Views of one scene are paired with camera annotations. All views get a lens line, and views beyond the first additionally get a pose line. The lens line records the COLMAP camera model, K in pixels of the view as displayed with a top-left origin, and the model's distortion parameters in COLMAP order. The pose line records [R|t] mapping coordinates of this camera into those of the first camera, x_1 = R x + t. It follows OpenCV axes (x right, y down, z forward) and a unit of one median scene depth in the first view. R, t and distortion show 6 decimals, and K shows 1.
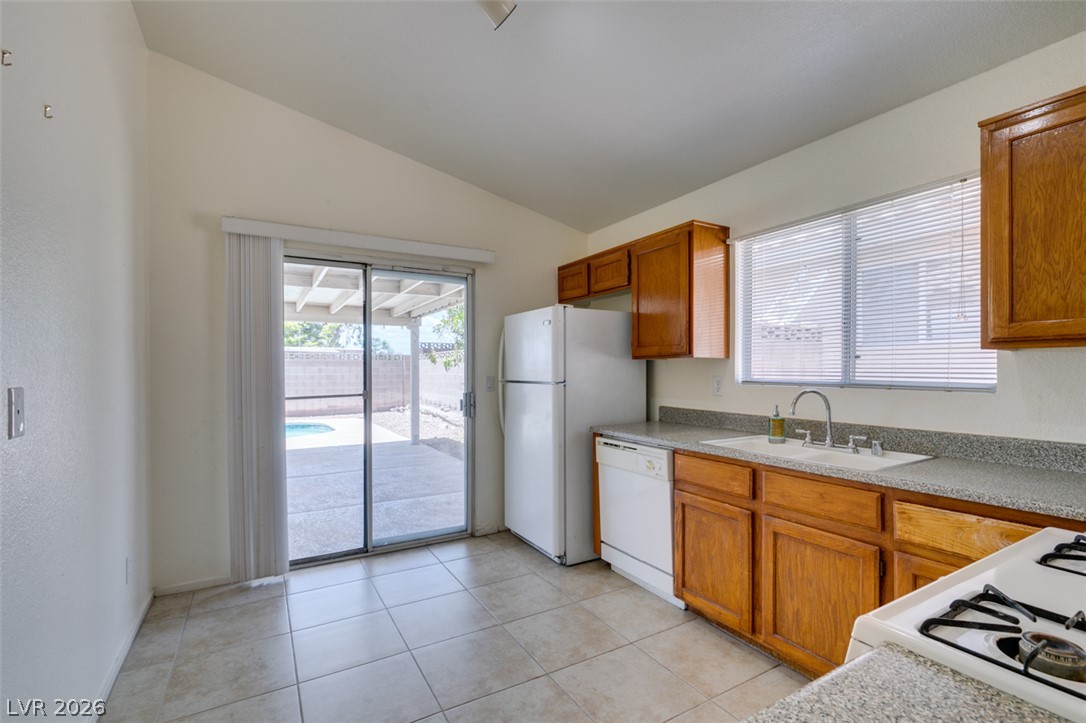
lens RADIAL K [[489.2, 0, 542.9], [0, 489.2, 370.3], [0, 0, 1]] dist [0.001680, -0.001149]
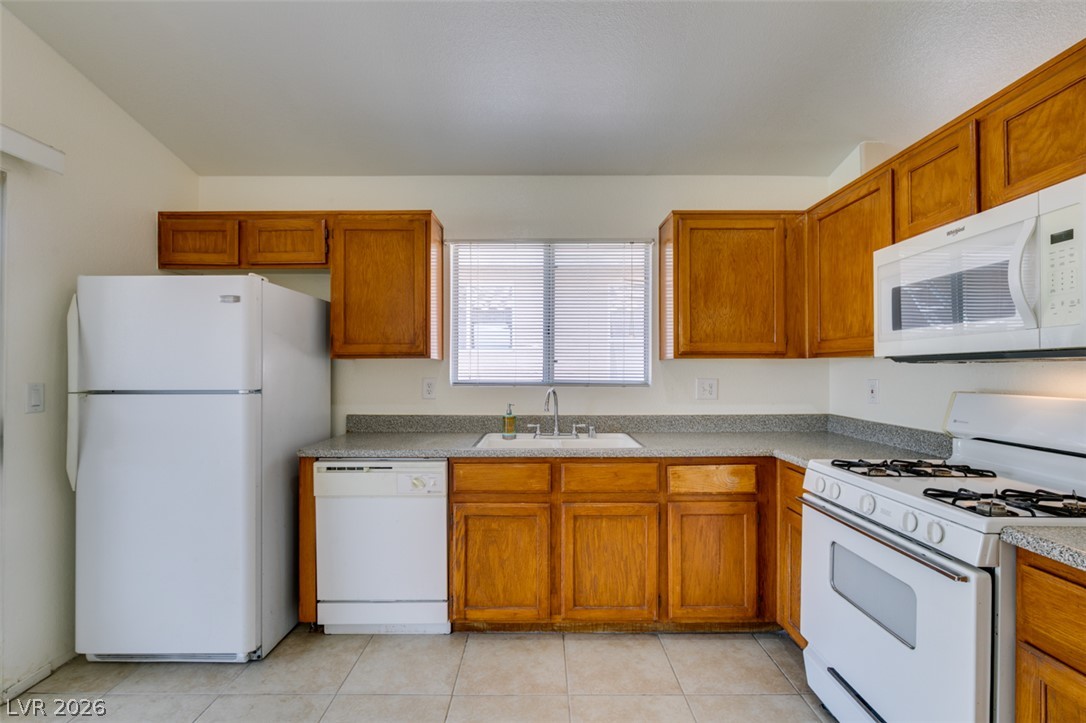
lens RADIAL K [[489.2, 0, 541.9], [0, 489.2, 364.0], [0, 0, 1]] dist [0.001680, -0.001149]
pose [[0.507150, 0.012084, 0.861773, -0.427404], [0.000326, 0.999899, -0.014213, -0.002544], [-0.861858, 0.007489, 0.507094, 0.389331]]
